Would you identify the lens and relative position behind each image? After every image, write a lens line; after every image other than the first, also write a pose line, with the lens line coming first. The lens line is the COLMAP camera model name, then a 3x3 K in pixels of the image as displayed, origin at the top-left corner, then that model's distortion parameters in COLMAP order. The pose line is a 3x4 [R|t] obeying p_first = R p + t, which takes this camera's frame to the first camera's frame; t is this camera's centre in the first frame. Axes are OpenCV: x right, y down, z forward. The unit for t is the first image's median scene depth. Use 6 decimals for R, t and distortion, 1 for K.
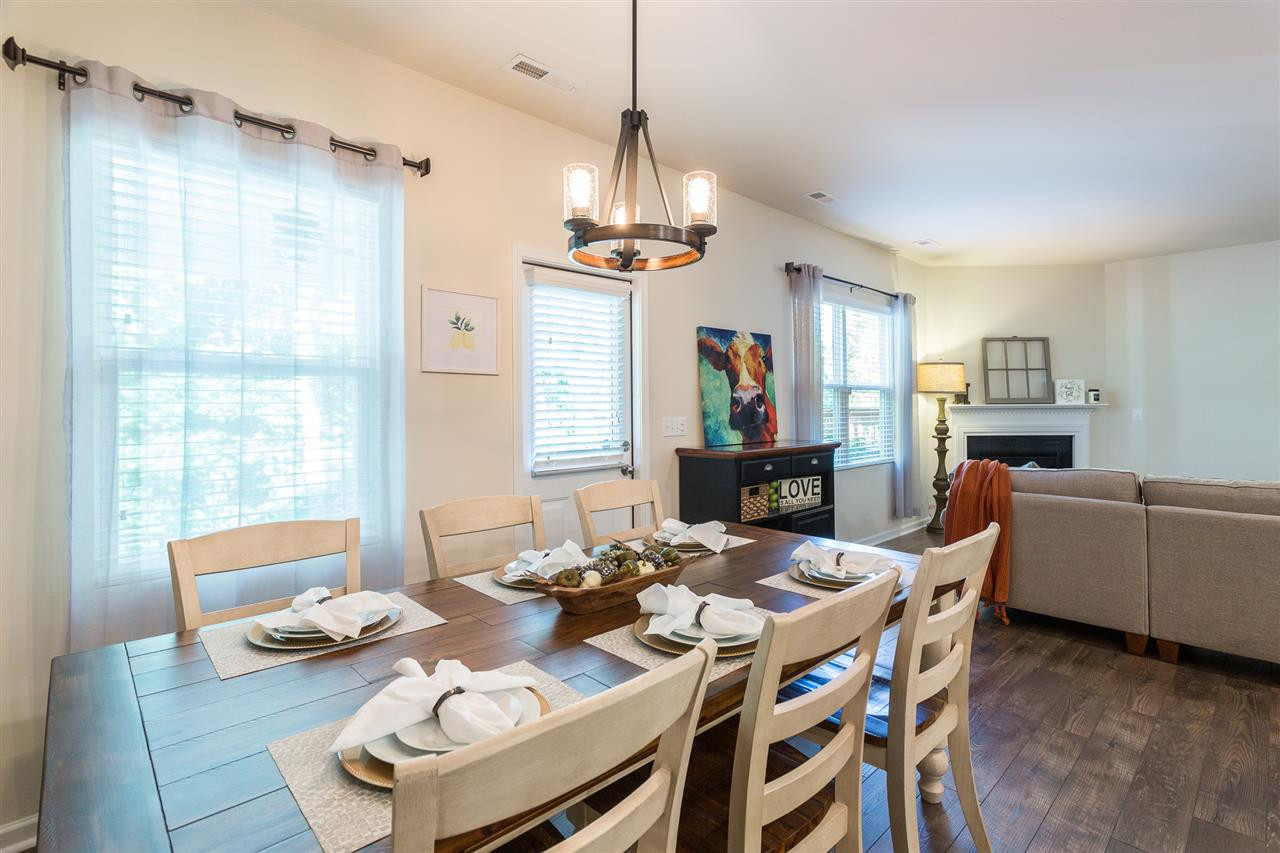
lens RADIAL K [[607.0, 0, 632.9], [0, 607.0, 404.6], [0, 0, 1]] dist [-0.001928, 0.000044]
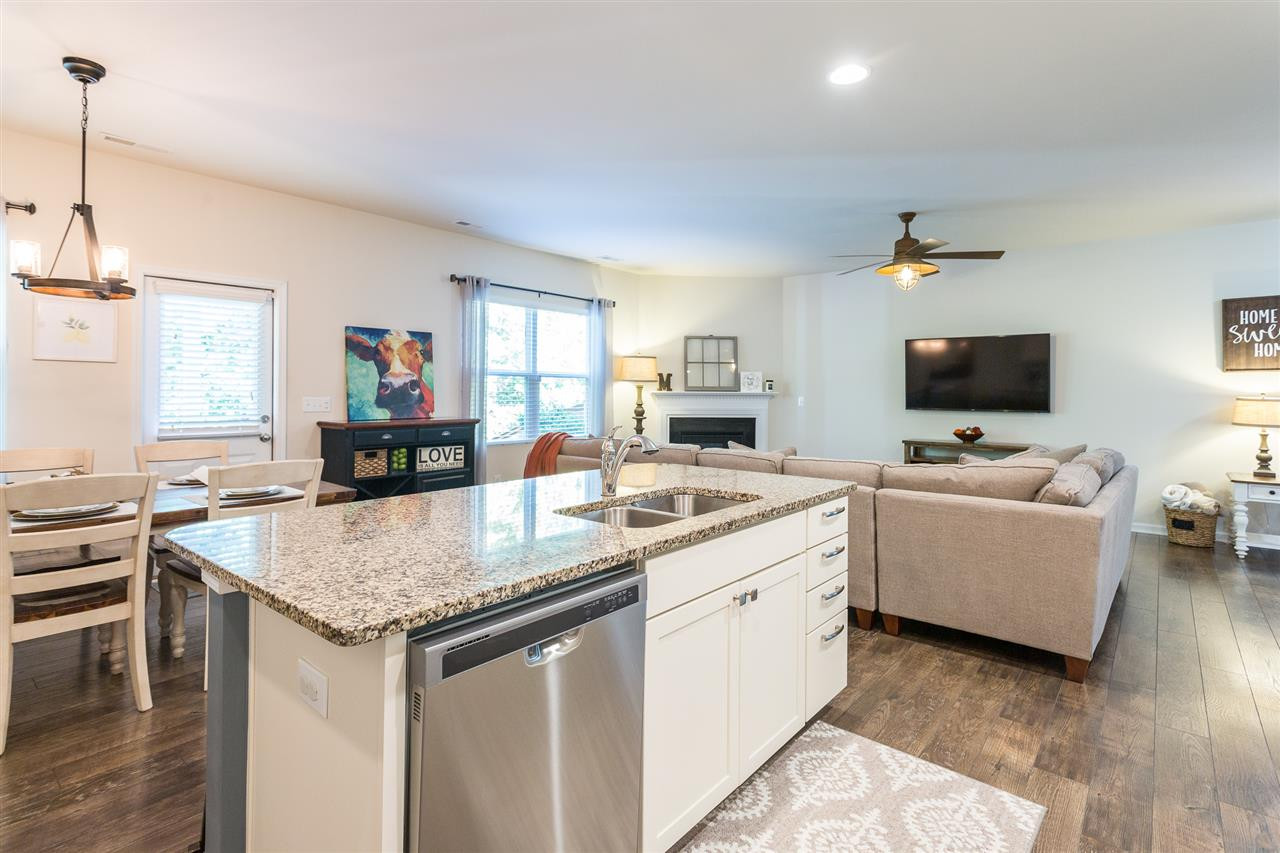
lens RADIAL K [[629.1, 0, 637.7], [0, 629.1, 397.2], [0, 0, 1]] dist [0.003207, 0.000665]
pose [[0.992876, 0.012227, 0.118527, 0.515372], [-0.013737, 0.999834, 0.011932, -0.003880], [-0.118361, -0.013475, 0.992879, -0.346156]]
